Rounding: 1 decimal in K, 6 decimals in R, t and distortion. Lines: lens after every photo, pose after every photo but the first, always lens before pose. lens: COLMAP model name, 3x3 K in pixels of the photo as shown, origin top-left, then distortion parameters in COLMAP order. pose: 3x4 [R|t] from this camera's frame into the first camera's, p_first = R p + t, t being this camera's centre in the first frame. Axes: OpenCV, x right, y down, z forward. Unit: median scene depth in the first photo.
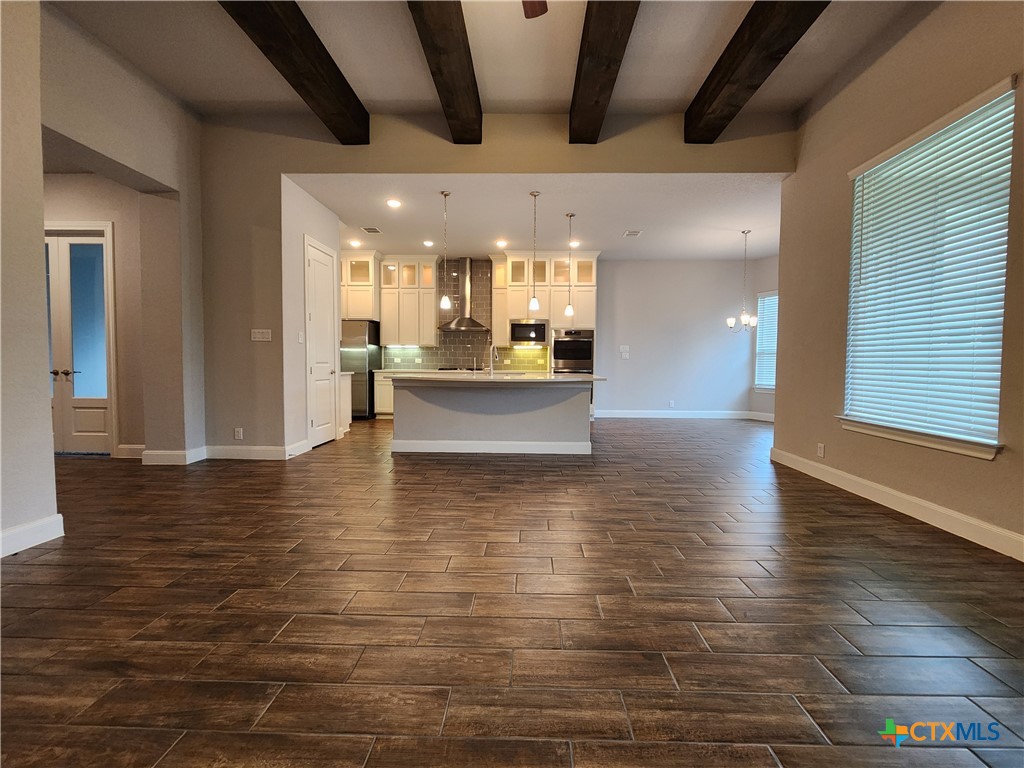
lens RADIAL K [[417.5, 0, 520.3], [0, 417.5, 376.3], [0, 0, 1]] dist [0.003884, -0.002262]
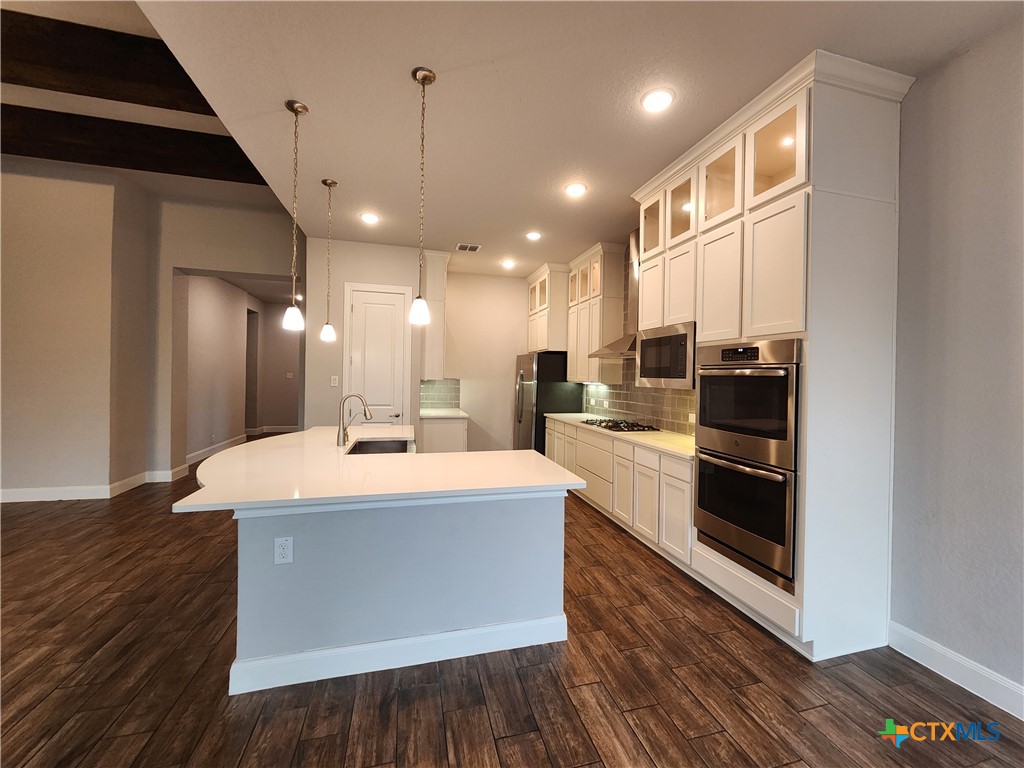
lens RADIAL K [[417.5, 0, 520.6], [0, 417.5, 378.1], [0, 0, 1]] dist [0.003884, -0.002262]
pose [[0.286296, 0.002807, -0.958137, 0.408224], [-0.048743, 0.998744, -0.011639, -0.073362], [0.956900, 0.050034, 0.286073, 0.757092]]
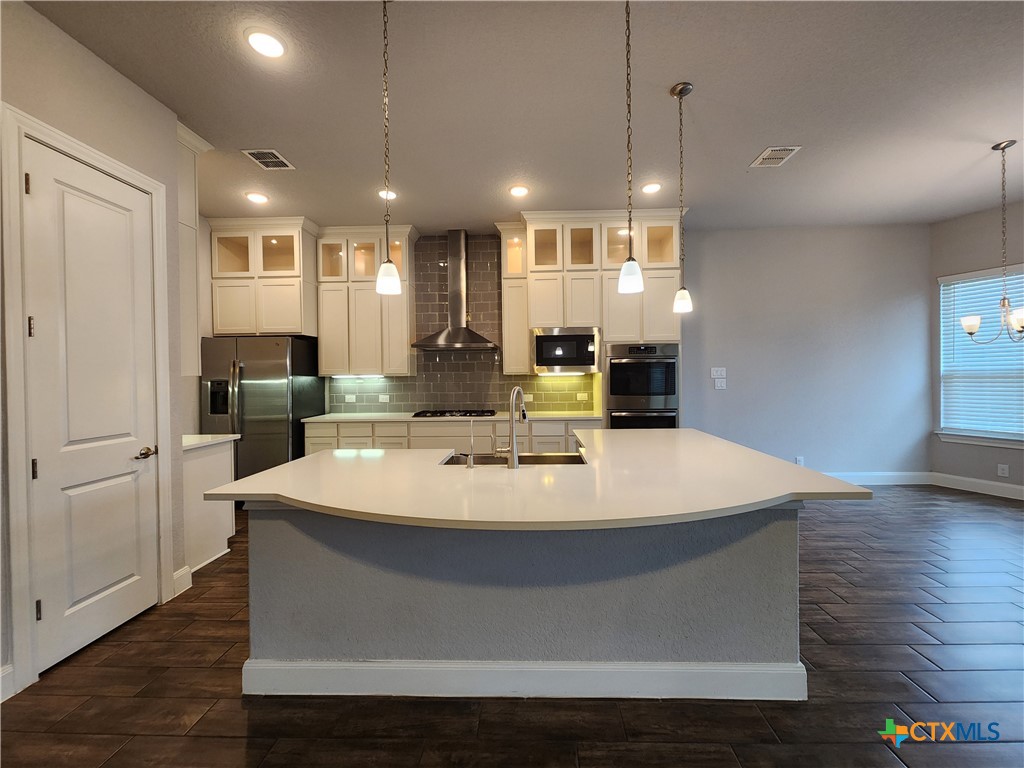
lens RADIAL K [[417.5, 0, 521.1], [0, 417.5, 378.5], [0, 0, 1]] dist [0.003884, -0.002262]
pose [[0.999802, -0.019452, -0.004161, -0.042450], [0.019332, 0.999443, -0.027218, -0.052256], [0.004688, 0.027132, 0.999621, 0.429079]]
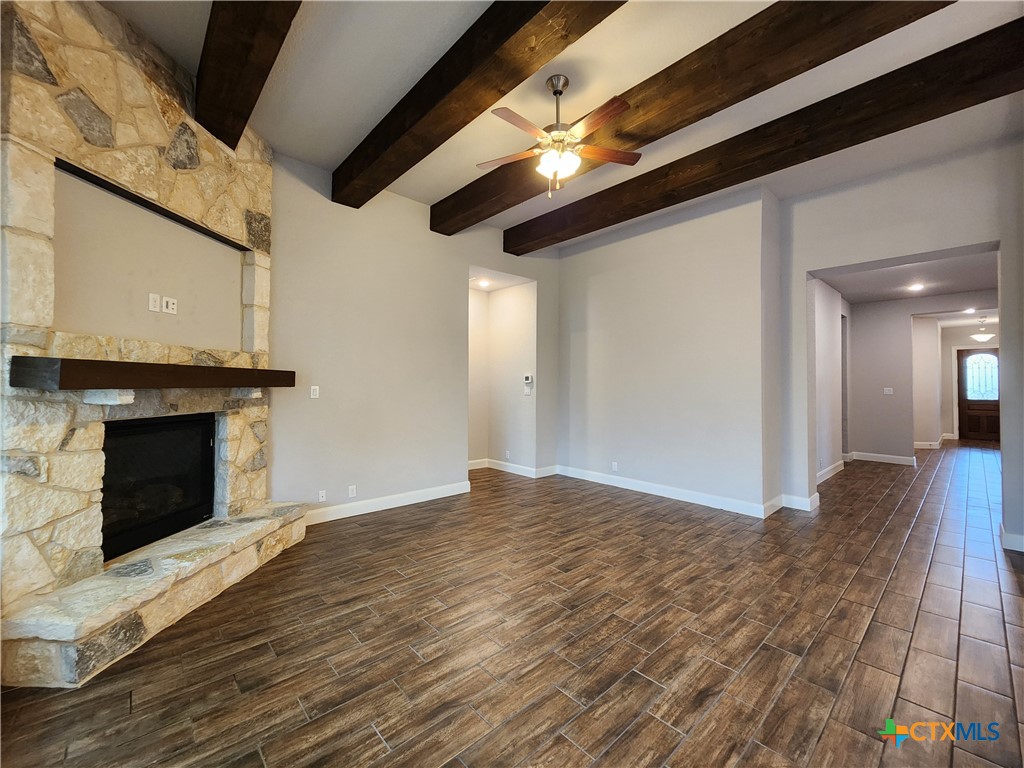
lens RADIAL K [[417.5, 0, 520.8], [0, 417.5, 377.5], [0, 0, 1]] dist [0.003884, -0.002262]
pose [[-0.717434, -0.023089, -0.696244, 0.310445], [-0.035058, 0.999381, 0.002984, -0.064729], [0.695744, 0.026549, -0.717799, 0.536984]]
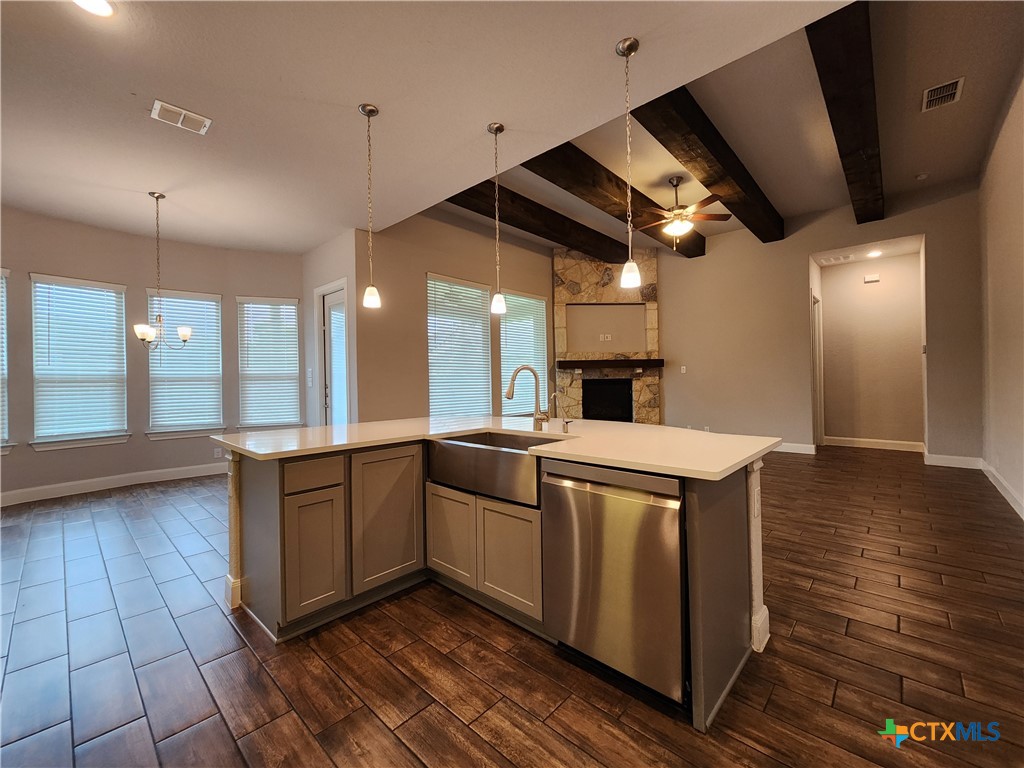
lens RADIAL K [[417.5, 0, 522.6], [0, 417.5, 380.4], [0, 0, 1]] dist [0.003884, -0.002262]
pose [[-0.758947, 0.005329, 0.651131, -0.264007], [0.033970, 0.998929, 0.031420, -0.052346], [-0.650266, 0.045965, -0.758315, 0.973095]]
